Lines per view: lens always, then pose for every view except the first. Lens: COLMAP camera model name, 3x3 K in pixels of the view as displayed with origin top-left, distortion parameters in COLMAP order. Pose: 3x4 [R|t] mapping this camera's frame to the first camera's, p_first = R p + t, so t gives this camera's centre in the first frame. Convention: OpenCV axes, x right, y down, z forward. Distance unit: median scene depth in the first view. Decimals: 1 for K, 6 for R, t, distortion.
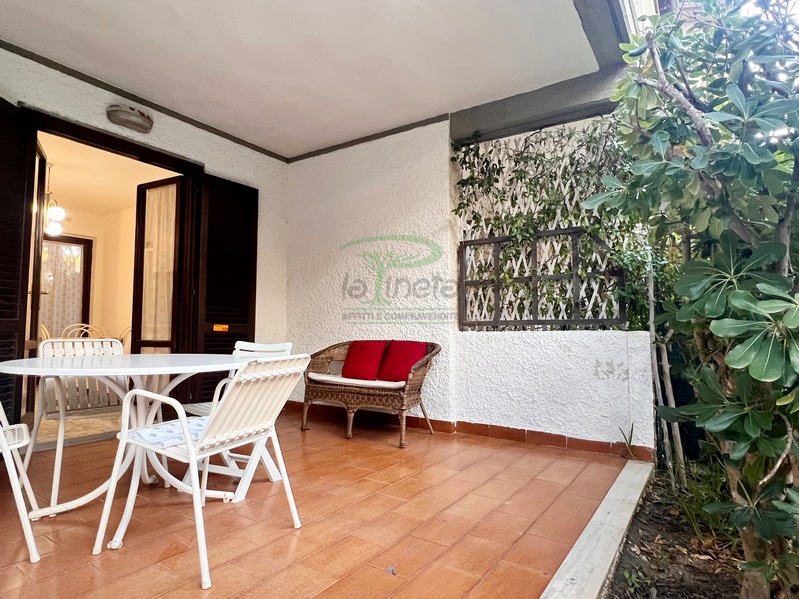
lens RADIAL K [[459.4, 0, 398.7], [0, 459.4, 298.9], [0, 0, 1]] dist [-0.005300, 0.000510]
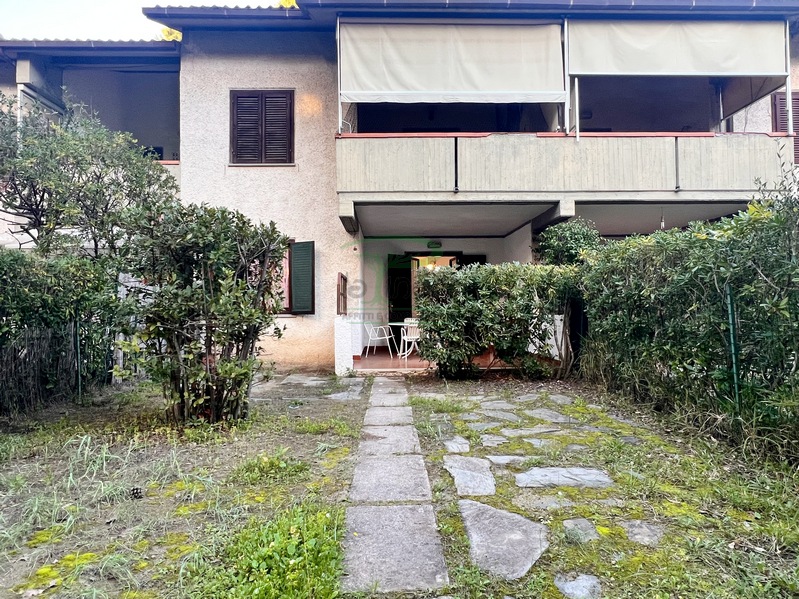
lens RADIAL K [[459.4, 0, 400.7], [0, 459.4, 301.0], [0, 0, 1]] dist [-0.005300, 0.000510]
pose [[0.573063, -0.013620, -0.819398, 1.698147], [0.068271, 0.997180, 0.031171, -0.126211], [0.816662, -0.073804, 0.572377, -0.911283]]
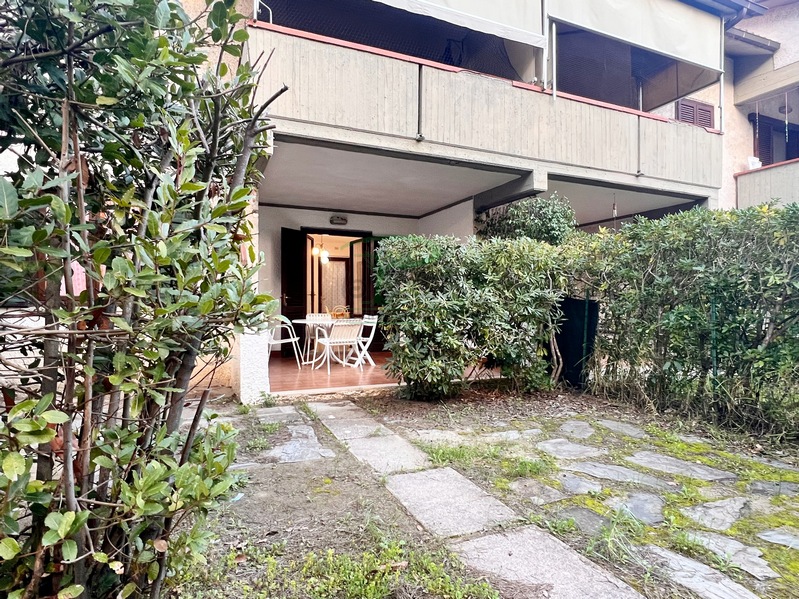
lens RADIAL K [[459.4, 0, 401.1], [0, 459.4, 300.5], [0, 0, 1]] dist [-0.005300, 0.000510]
pose [[0.837191, 0.005047, -0.546887, 0.955247], [0.032937, 0.997677, 0.059628, -0.104185], [0.545918, -0.067933, 0.835080, -0.811515]]
